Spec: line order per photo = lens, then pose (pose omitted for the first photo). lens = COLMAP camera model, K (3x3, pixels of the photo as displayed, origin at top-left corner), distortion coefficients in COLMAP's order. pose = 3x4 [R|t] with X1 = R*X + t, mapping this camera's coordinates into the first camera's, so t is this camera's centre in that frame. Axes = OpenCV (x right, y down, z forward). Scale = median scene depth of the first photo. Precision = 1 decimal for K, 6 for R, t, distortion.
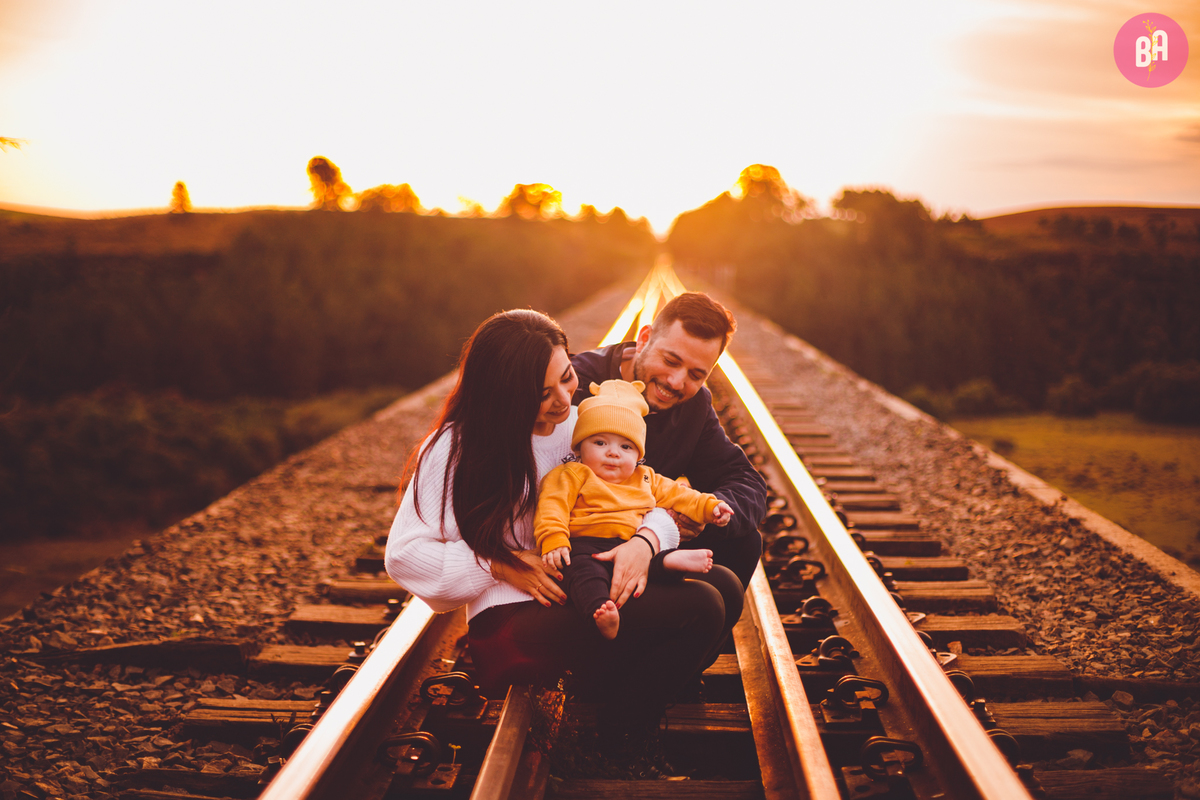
lens RADIAL K [[1742.5, 0, 604.2], [0, 1742.5, 433.5], [0, 0, 1]] dist [-0.122504, 0.000000]
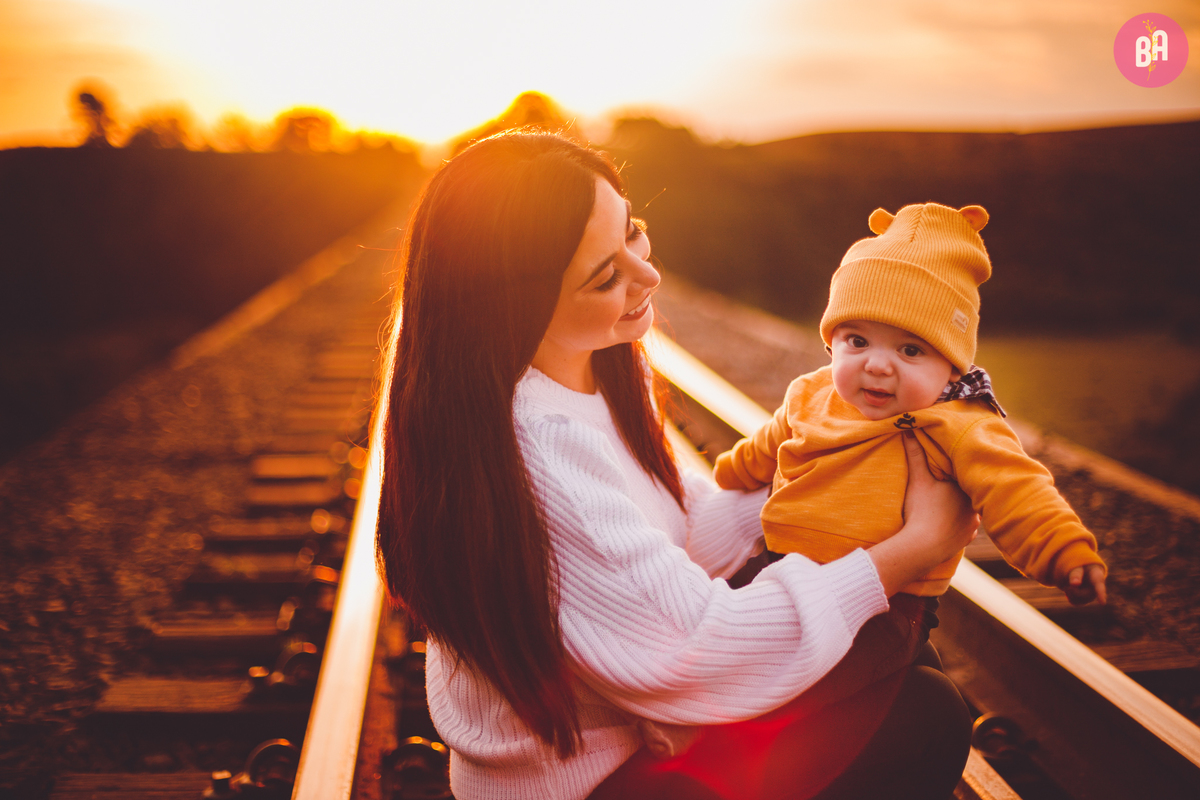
lens RADIAL K [[1658.7, 0, 599.7], [0, 1658.7, 403.0], [0, 0, 1]] dist [-0.075516, 0.000000]
pose [[0.990524, -0.032762, 0.133375, -0.039642], [0.028936, 0.999115, 0.030522, -0.009615], [-0.134257, -0.026373, 0.990596, 0.202393]]
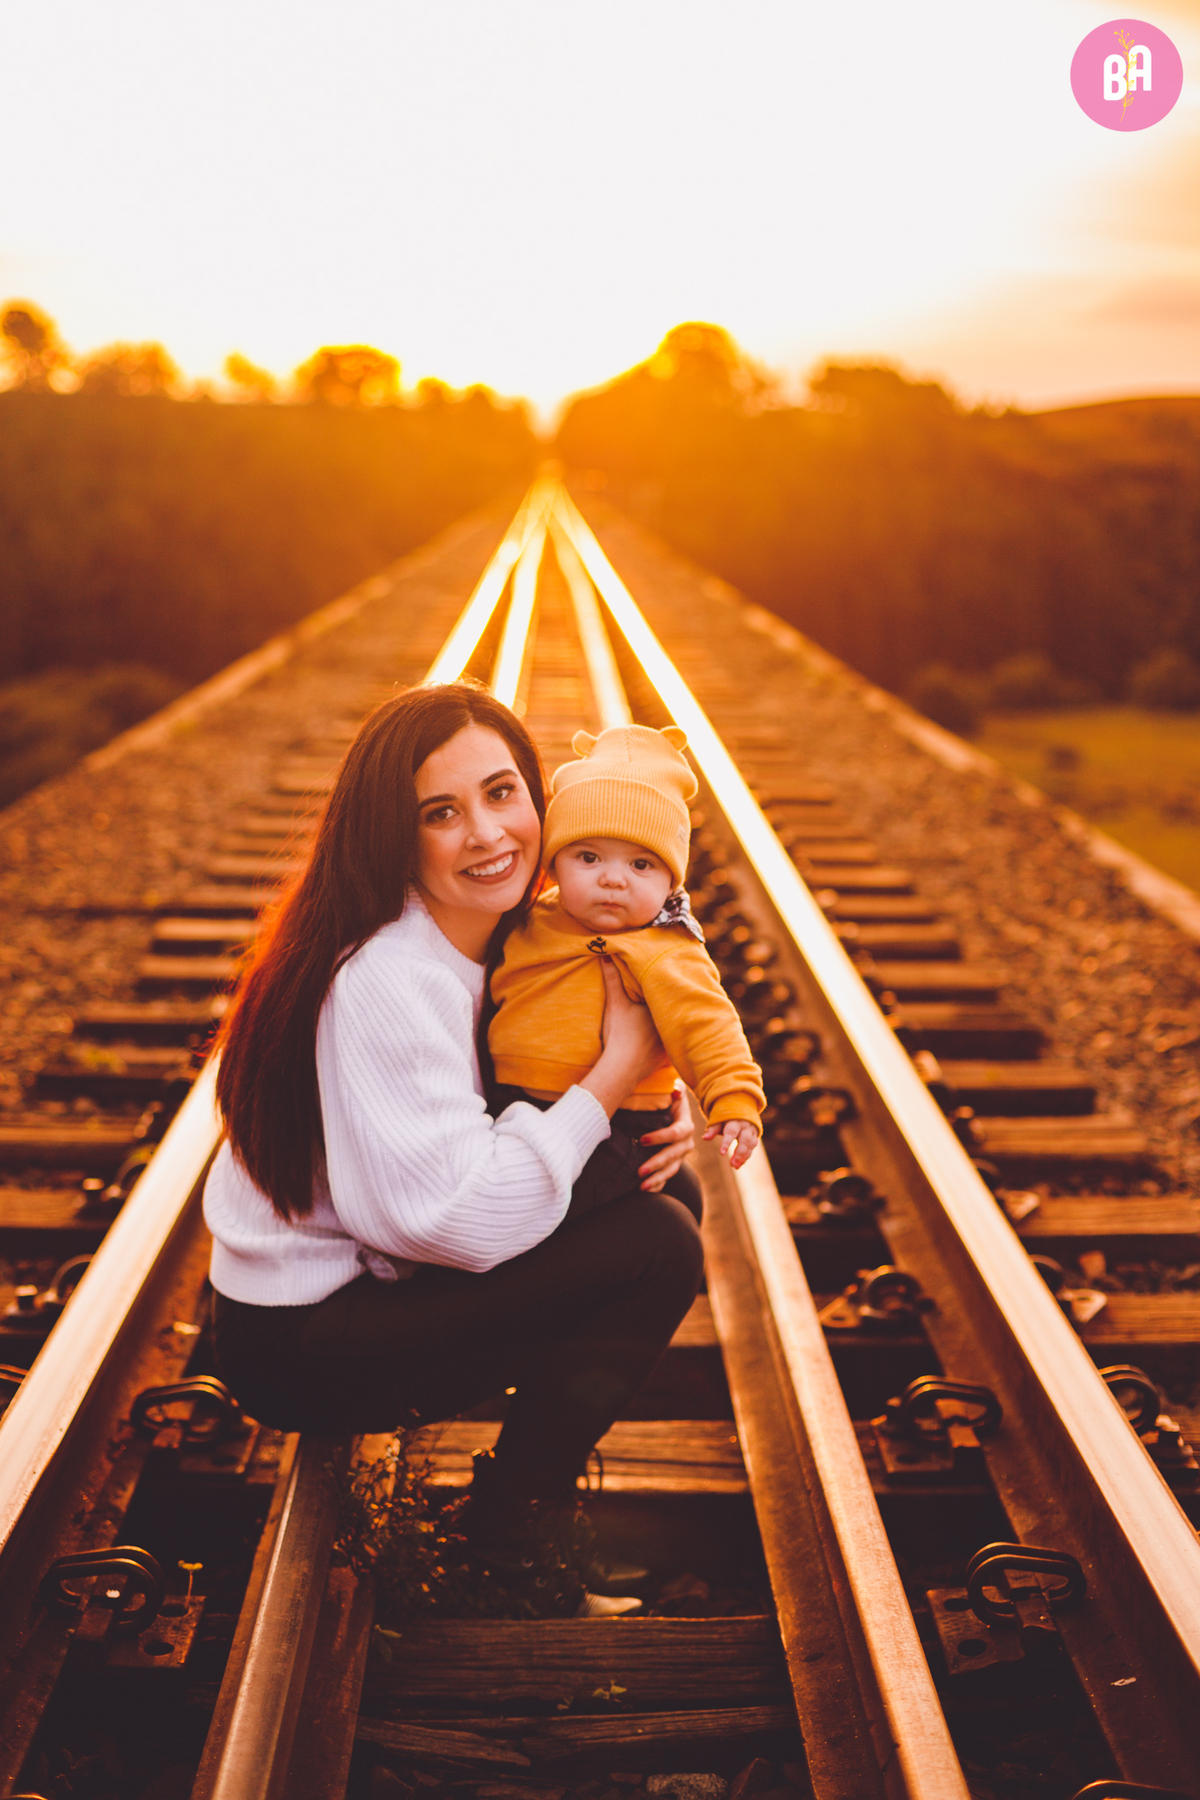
lens RADIAL K [[2613.7, 0, 560.6], [0, 2613.7, 1013.3], [0, 0, 1]] dist [-0.122504, 0.000000]
pose [[0.999224, -0.000463, 0.039397, -0.002273], [-0.003791, 0.994161, 0.107843, -0.025859], [-0.039217, -0.107908, 0.993387, 0.091016]]
